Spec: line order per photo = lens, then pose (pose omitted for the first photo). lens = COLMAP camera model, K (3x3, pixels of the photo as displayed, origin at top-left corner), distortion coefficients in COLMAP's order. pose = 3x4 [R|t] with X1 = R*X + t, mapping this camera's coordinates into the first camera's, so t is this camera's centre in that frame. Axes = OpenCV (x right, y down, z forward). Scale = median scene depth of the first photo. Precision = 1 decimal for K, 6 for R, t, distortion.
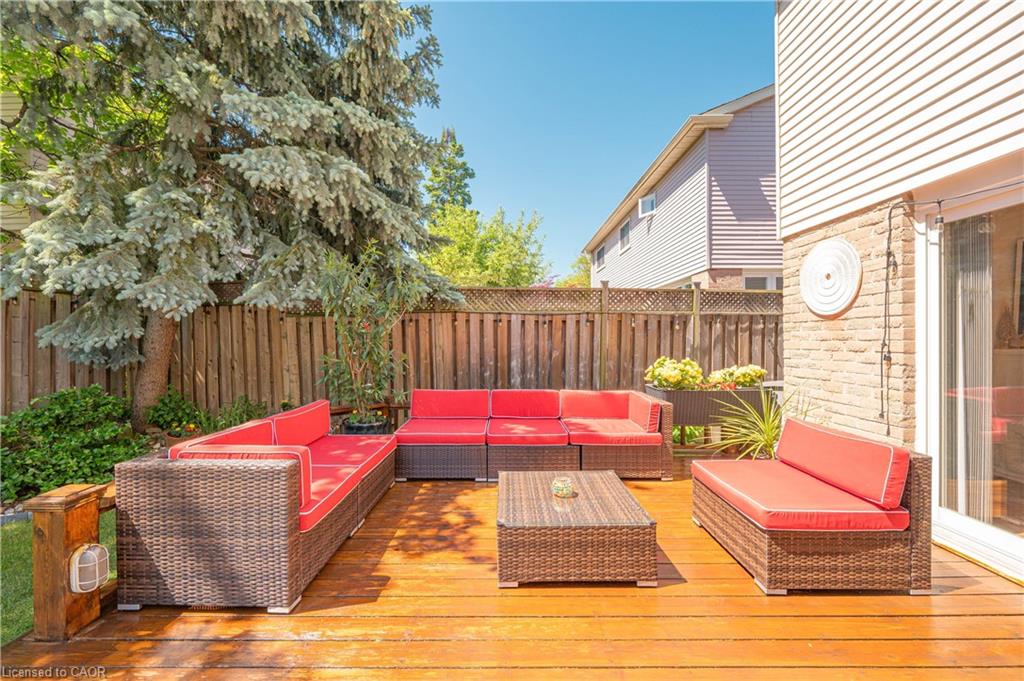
lens RADIAL K [[415.1, 0, 512.4], [0, 415.1, 343.4], [0, 0, 1]] dist [0.002462, 0.000202]
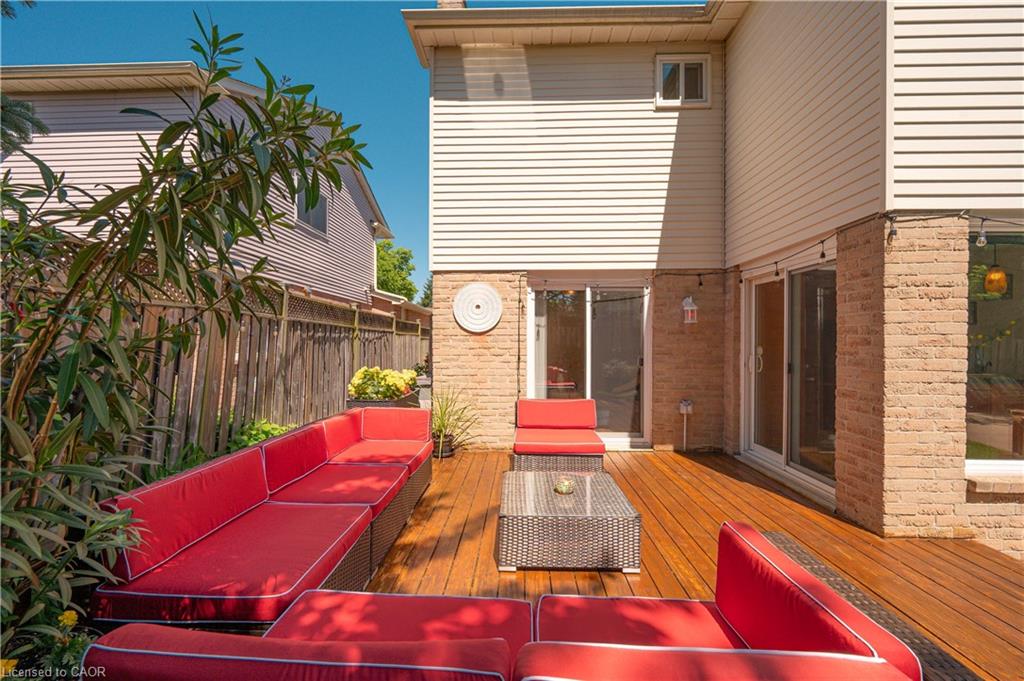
lens RADIAL K [[415.1, 0, 509.6], [0, 415.1, 344.3], [0, 0, 1]] dist [0.002462, 0.000202]
pose [[0.038910, 0.001834, 0.999241, -0.733587], [0.004686, 0.999987, -0.002018, -0.019708], [-0.999232, 0.004761, 0.038901, 0.804682]]
